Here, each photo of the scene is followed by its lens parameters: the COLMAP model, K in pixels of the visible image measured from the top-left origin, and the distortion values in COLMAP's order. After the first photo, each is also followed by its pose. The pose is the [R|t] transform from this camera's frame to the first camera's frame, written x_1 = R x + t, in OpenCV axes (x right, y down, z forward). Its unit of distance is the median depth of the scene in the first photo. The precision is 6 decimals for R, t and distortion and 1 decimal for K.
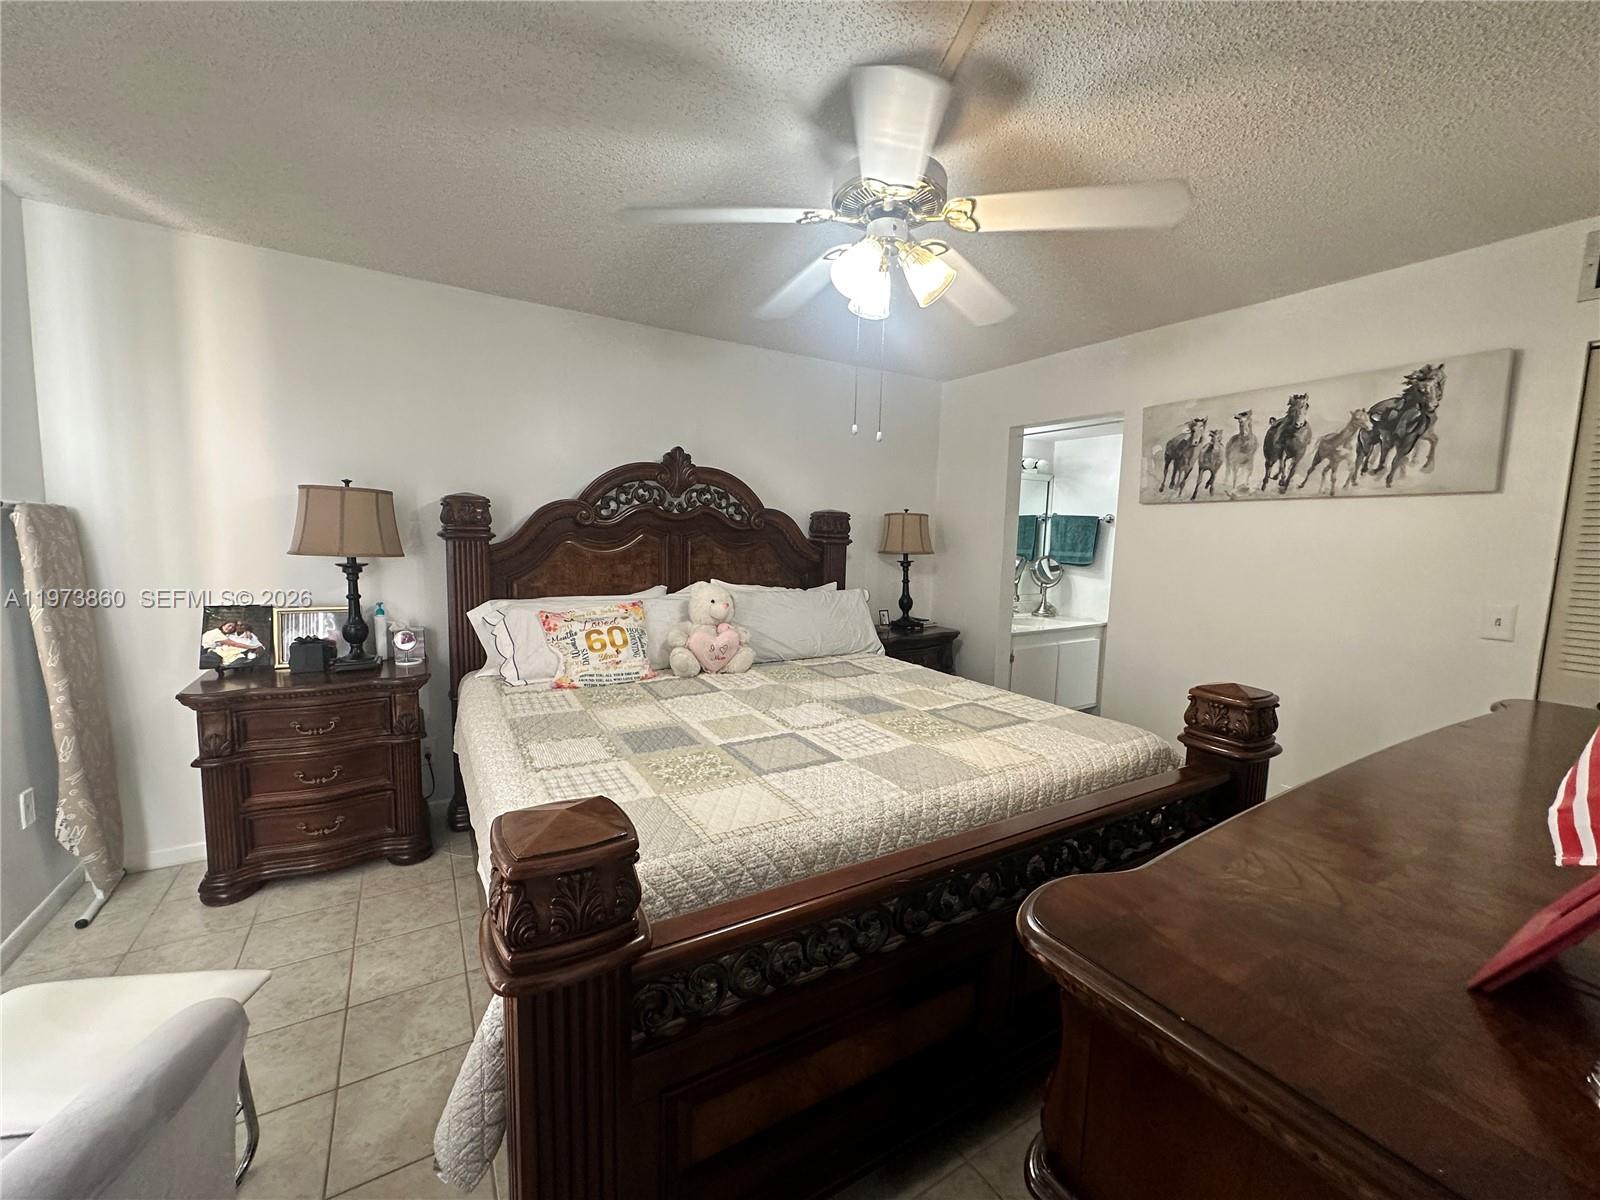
lens RADIAL K [[642.2, 0, 795.2], [0, 642.2, 593.3], [0, 0, 1]] dist [-0.002697, -0.000086]
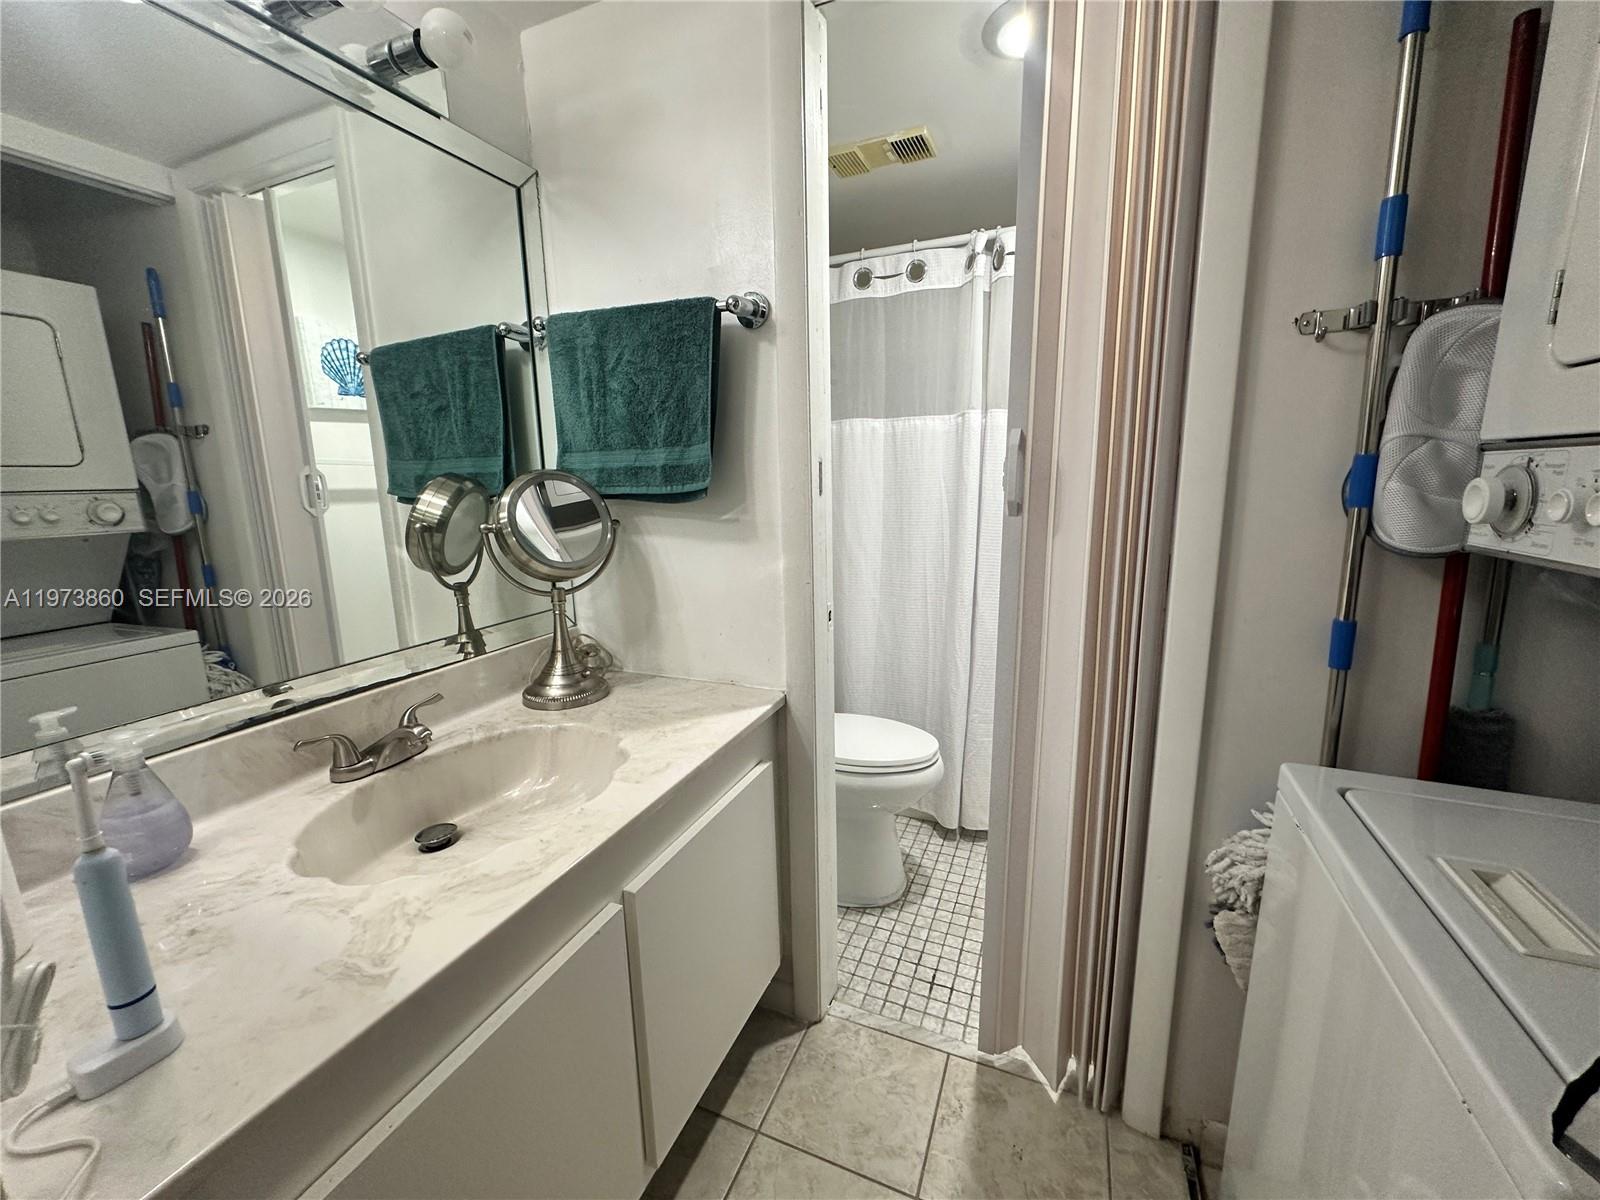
lens RADIAL K [[642.2, 0, 796.6], [0, 642.2, 596.9], [0, 0, 1]] dist [-0.002697, -0.000086]
pose [[0.805942, -0.146523, 0.573575, 0.318417], [0.106645, 0.988970, 0.102789, -0.024096], [-0.582309, -0.021672, 0.812679, 0.731955]]
